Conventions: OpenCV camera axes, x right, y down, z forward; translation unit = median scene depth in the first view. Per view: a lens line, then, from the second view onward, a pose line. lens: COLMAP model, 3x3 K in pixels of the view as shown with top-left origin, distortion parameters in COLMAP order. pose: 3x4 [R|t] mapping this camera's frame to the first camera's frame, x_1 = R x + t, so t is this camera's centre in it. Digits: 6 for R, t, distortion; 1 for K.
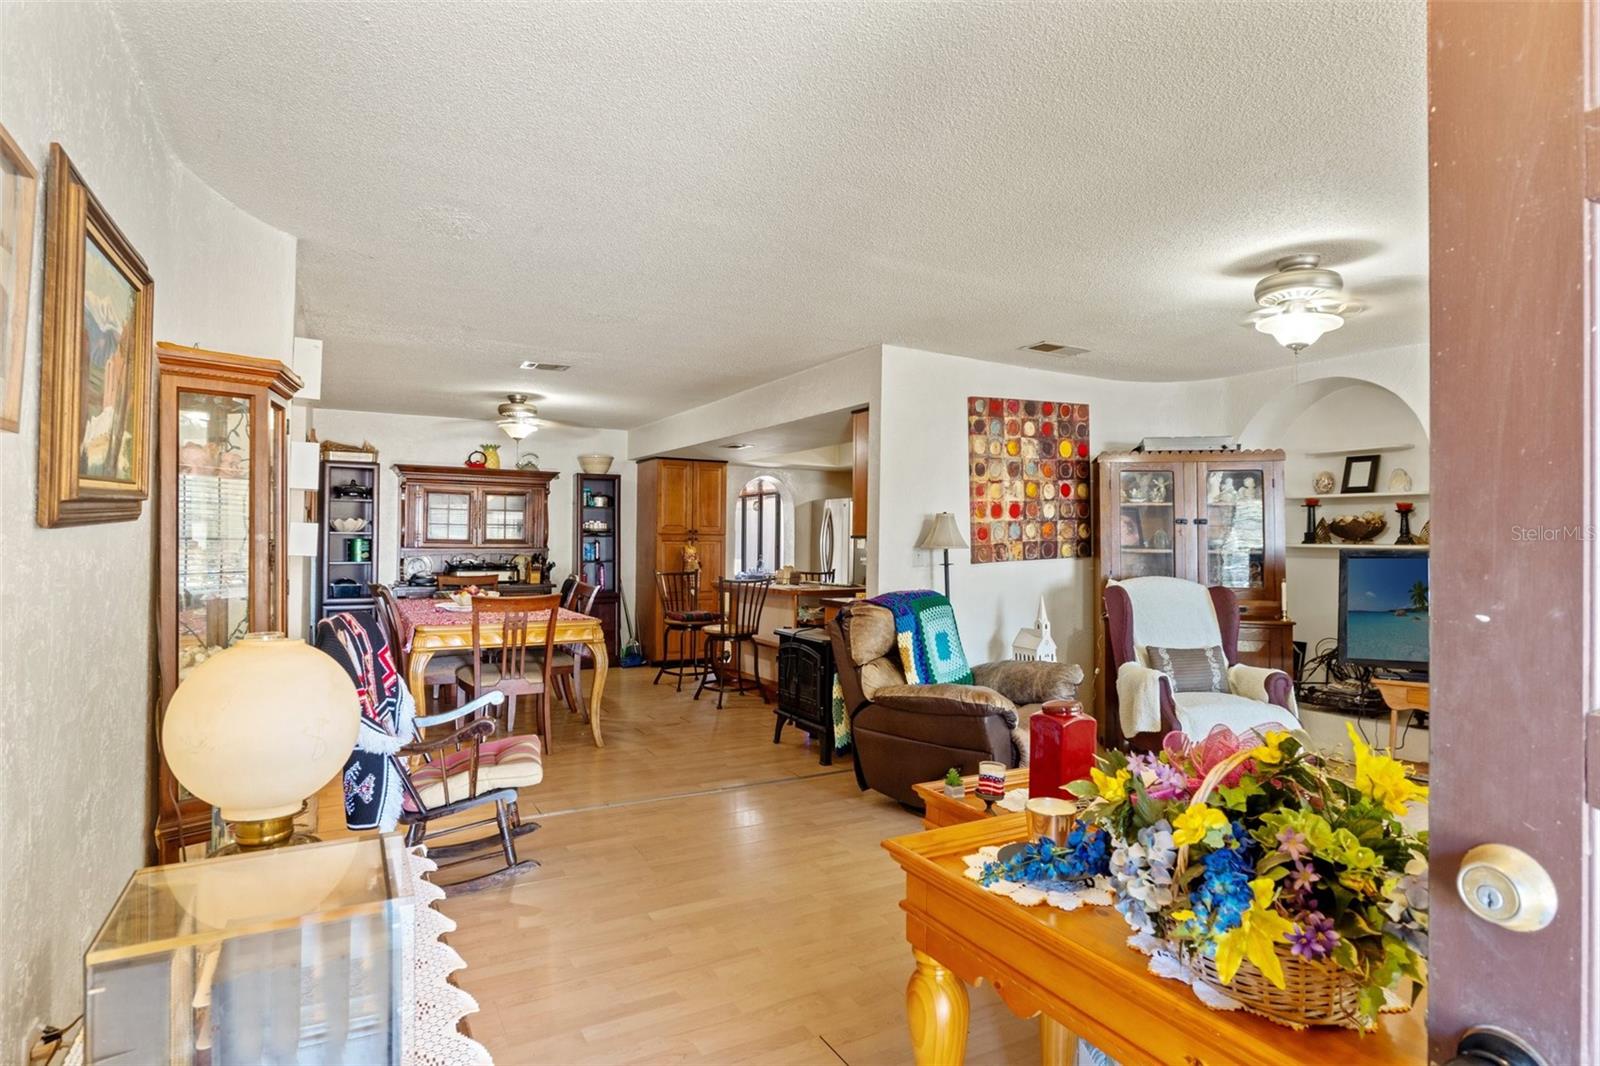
lens RADIAL K [[849.2, 0, 798.0], [0, 849.2, 533.2], [0, 0, 1]] dist [-0.011841, 0.000132]
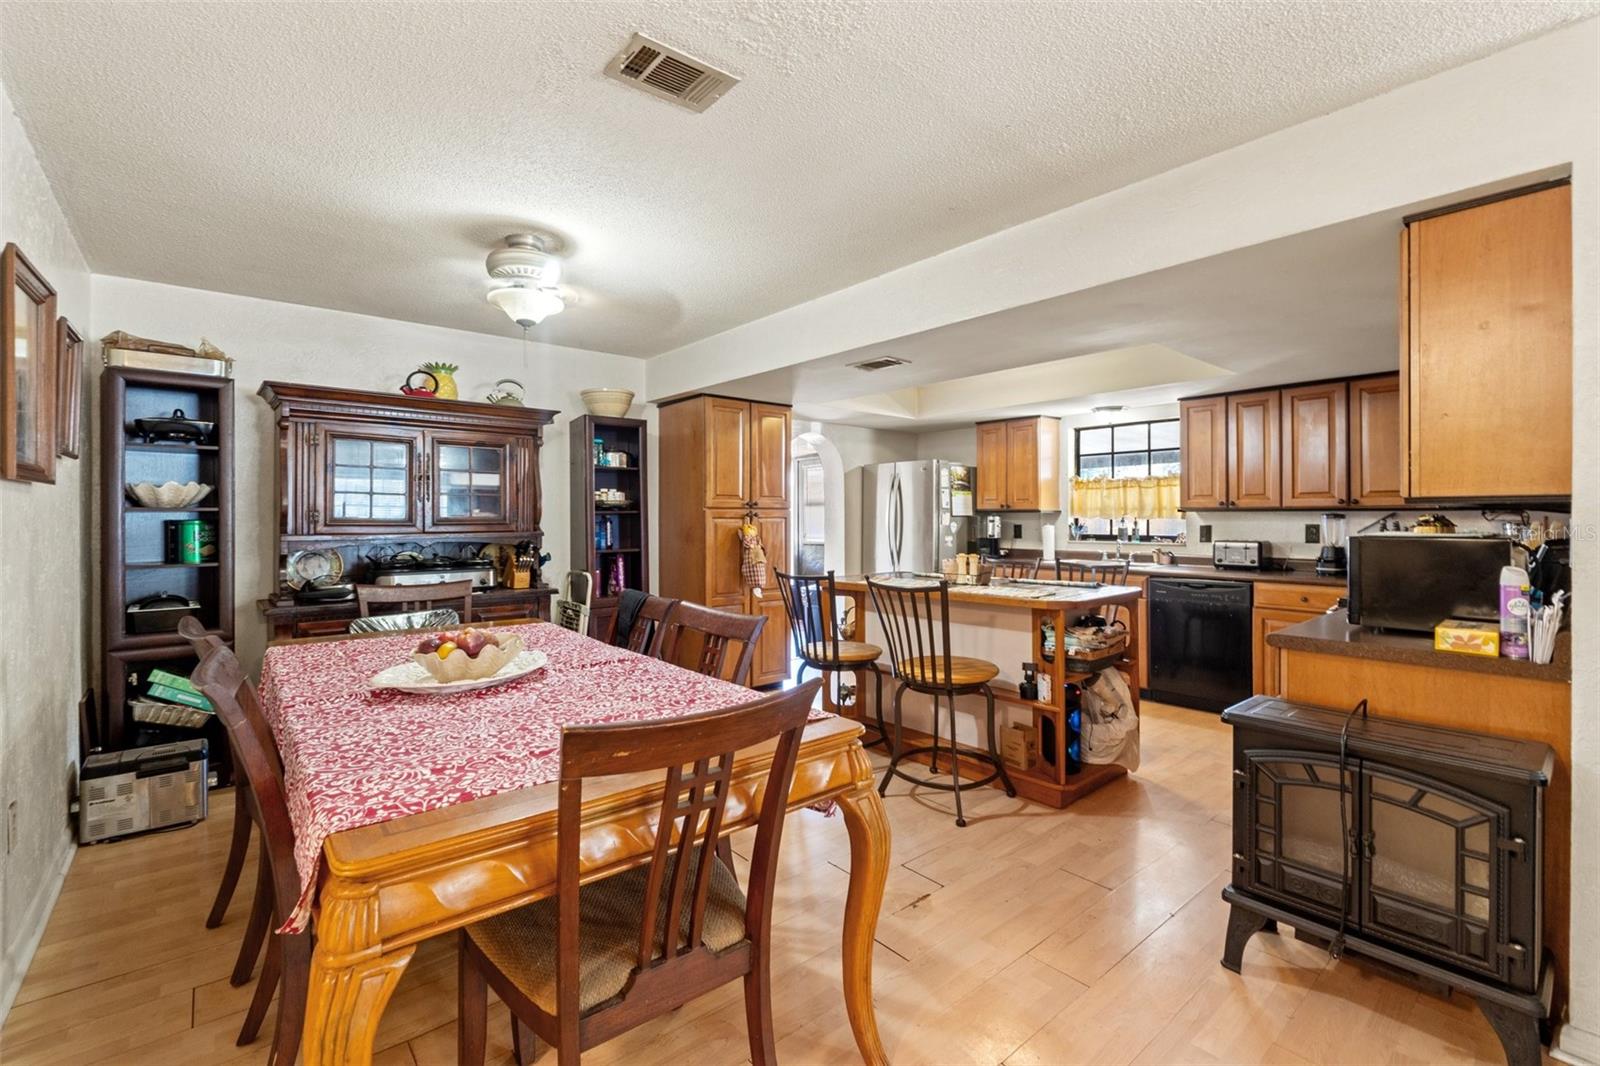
lens RADIAL K [[677.9, 0, 774.0], [0, 677.9, 525.6], [0, 0, 1]] dist [-0.001938, -0.000785]
pose [[0.983233, -0.012934, 0.181895, -0.318324], [0.008952, 0.999702, 0.022697, 0.004988], [-0.182134, -0.020688, 0.983056, 0.693672]]
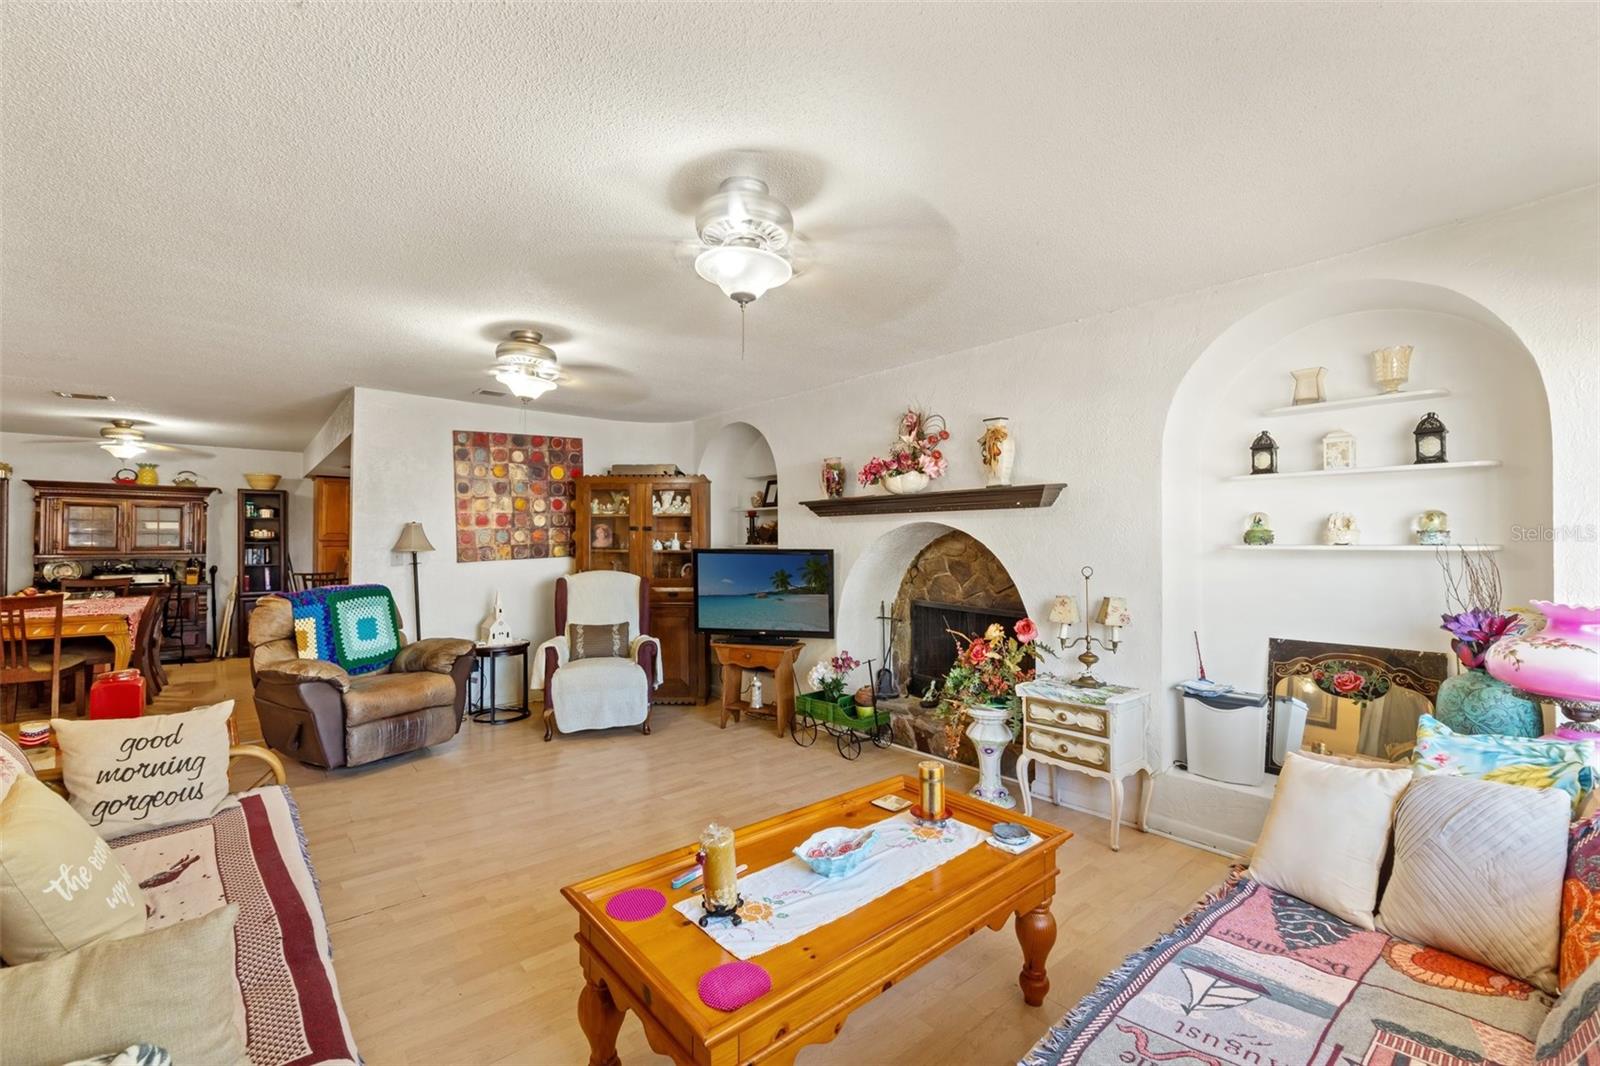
lens RADIAL K [[677.9, 0, 800.7], [0, 677.9, 539.1], [0, 0, 1]] dist [-0.001938, -0.000785]
pose [[0.983258, -0.007344, 0.182071, 0.492942], [0.007171, 0.999973, 0.001611, 0.002634], [-0.182078, -0.000279, 0.983284, -0.080686]]
